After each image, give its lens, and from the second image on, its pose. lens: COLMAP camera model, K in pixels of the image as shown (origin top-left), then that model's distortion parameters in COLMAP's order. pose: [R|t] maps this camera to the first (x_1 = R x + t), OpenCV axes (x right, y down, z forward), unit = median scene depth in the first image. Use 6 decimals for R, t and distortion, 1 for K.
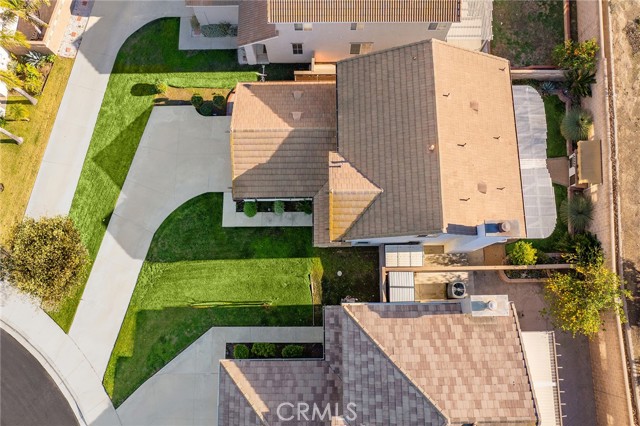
lens RADIAL K [[488.2, 0, 320.0], [0, 488.2, 213.0], [0, 0, 1]] dist [-0.060472, -0.001026]
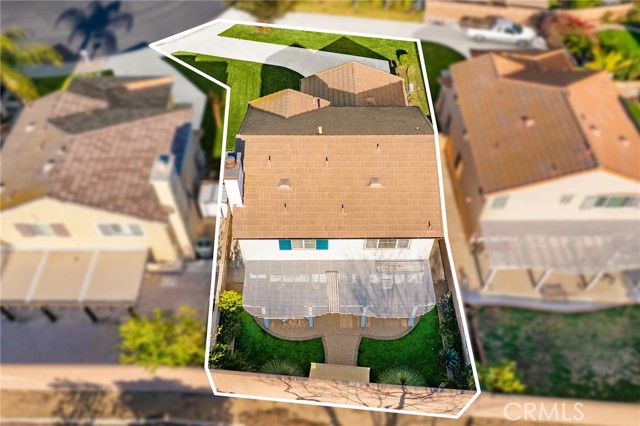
lens RADIAL K [[488.2, 0, 320.0], [0, 488.2, 213.0], [0, 0, 1]] dist [-0.060472, -0.001026]
pose [[0.001199, 0.804575, -0.593850, 1.017364], [-0.980142, 0.118703, 0.158845, -0.286175], [0.198295, 0.581866, 0.788740, 0.298109]]
